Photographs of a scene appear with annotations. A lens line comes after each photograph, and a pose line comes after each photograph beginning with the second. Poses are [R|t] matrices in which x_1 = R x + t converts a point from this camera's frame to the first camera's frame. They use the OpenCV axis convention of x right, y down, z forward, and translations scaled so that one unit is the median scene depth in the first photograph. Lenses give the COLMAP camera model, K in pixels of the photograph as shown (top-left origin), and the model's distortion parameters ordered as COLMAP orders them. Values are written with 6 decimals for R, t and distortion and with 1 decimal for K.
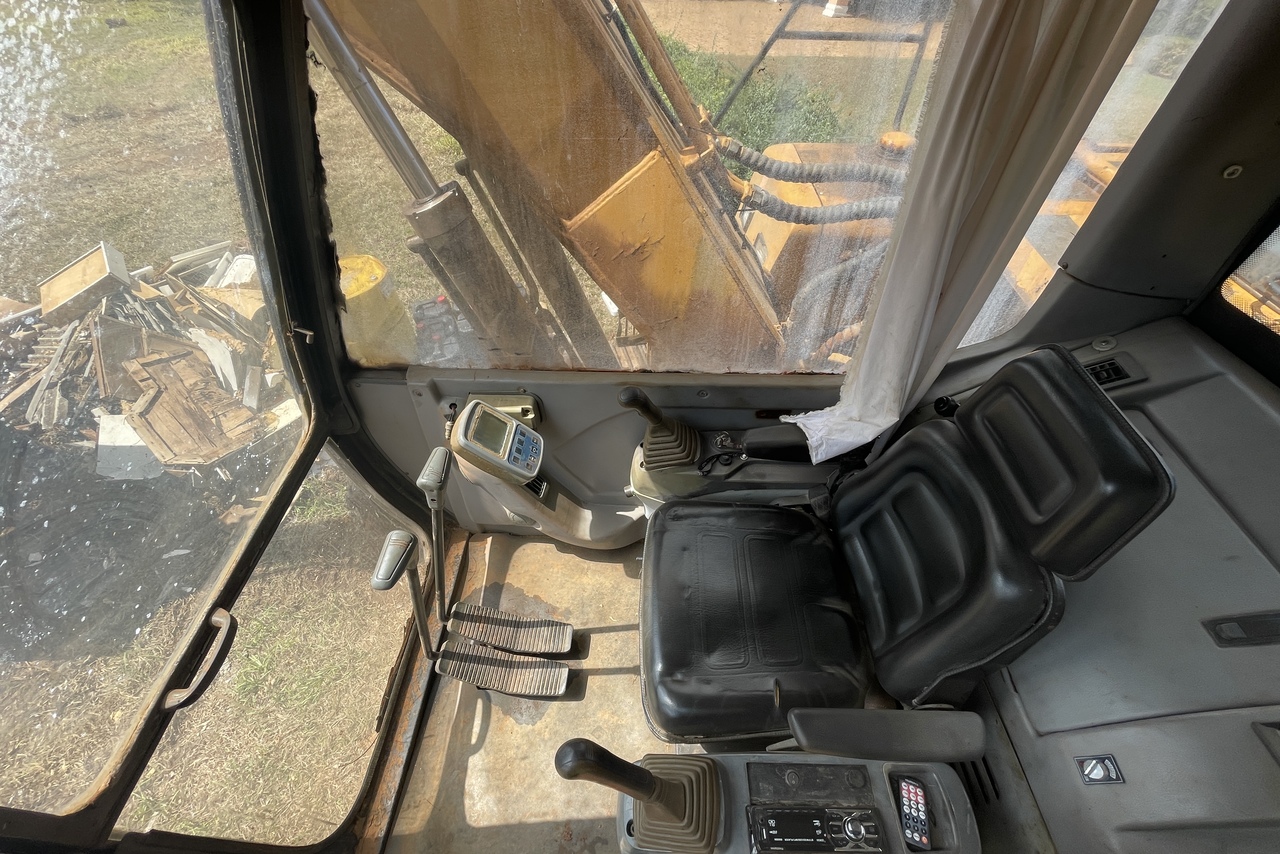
lens RADIAL K [[518.7, 0, 639.0], [0, 518.7, 425.7], [0, 0, 1]] dist [-0.001634, 0.000373]
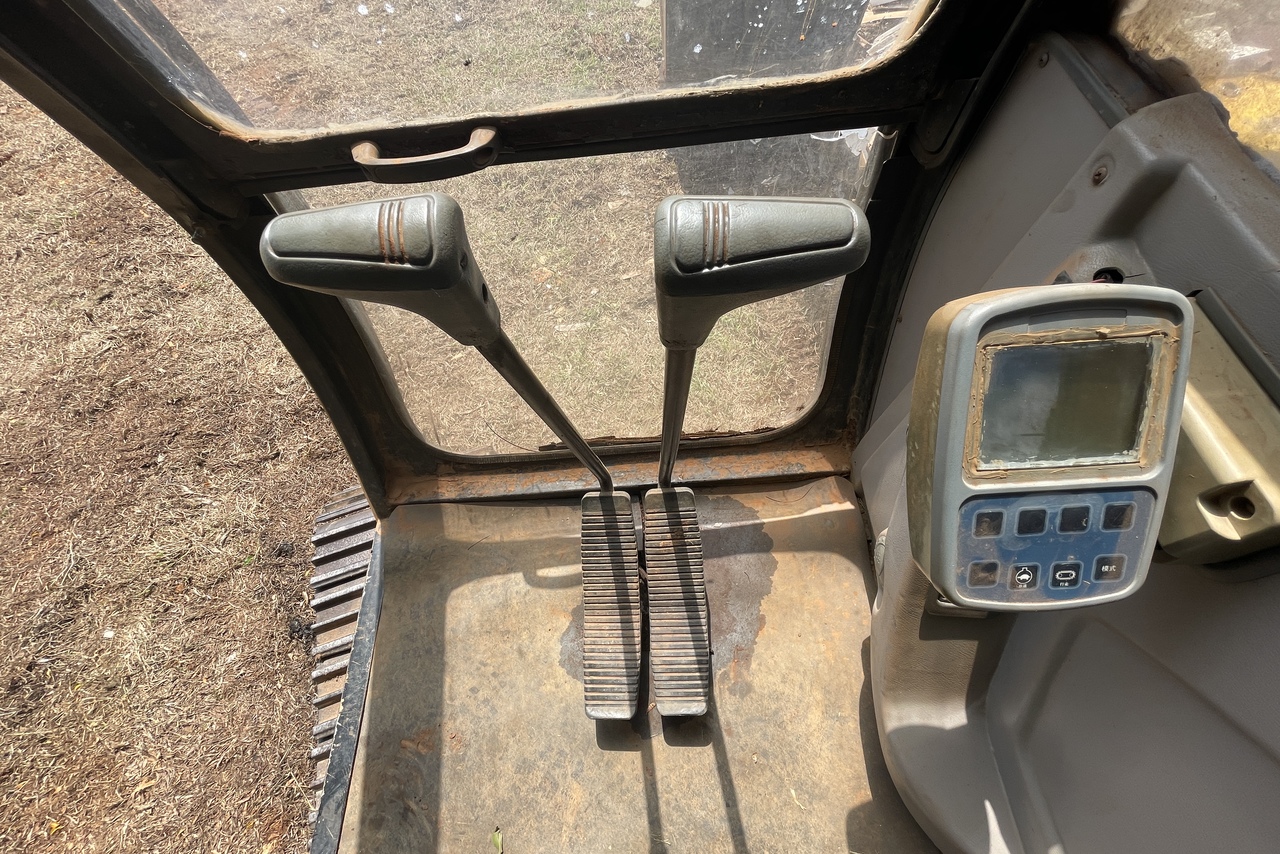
lens RADIAL K [[518.7, 0, 635.5], [0, 518.7, 422.2], [0, 0, 1]] dist [-0.001634, 0.000373]
pose [[0.074831, 0.865934, -0.494528, -0.144341], [-0.692270, 0.402056, 0.599260, 0.007436], [0.717748, 0.297504, 0.629547, 0.603154]]
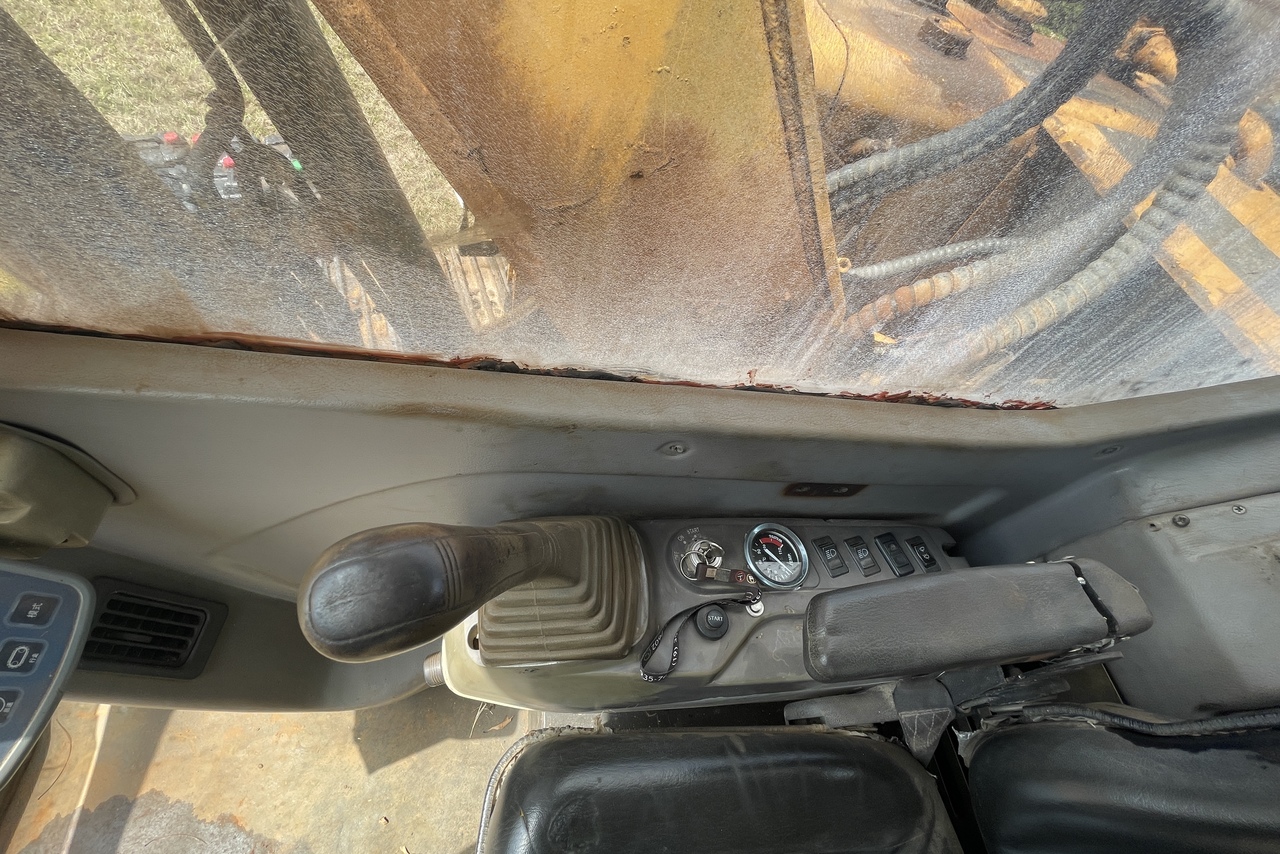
lens RADIAL K [[518.7, 0, 638.5], [0, 518.7, 428.5], [0, 0, 1]] dist [-0.001634, 0.000373]
pose [[0.962948, 0.039755, 0.266740, 0.013395], [-0.080785, 0.986178, 0.144658, -0.114209], [-0.257303, -0.160847, 0.952850, 0.668184]]
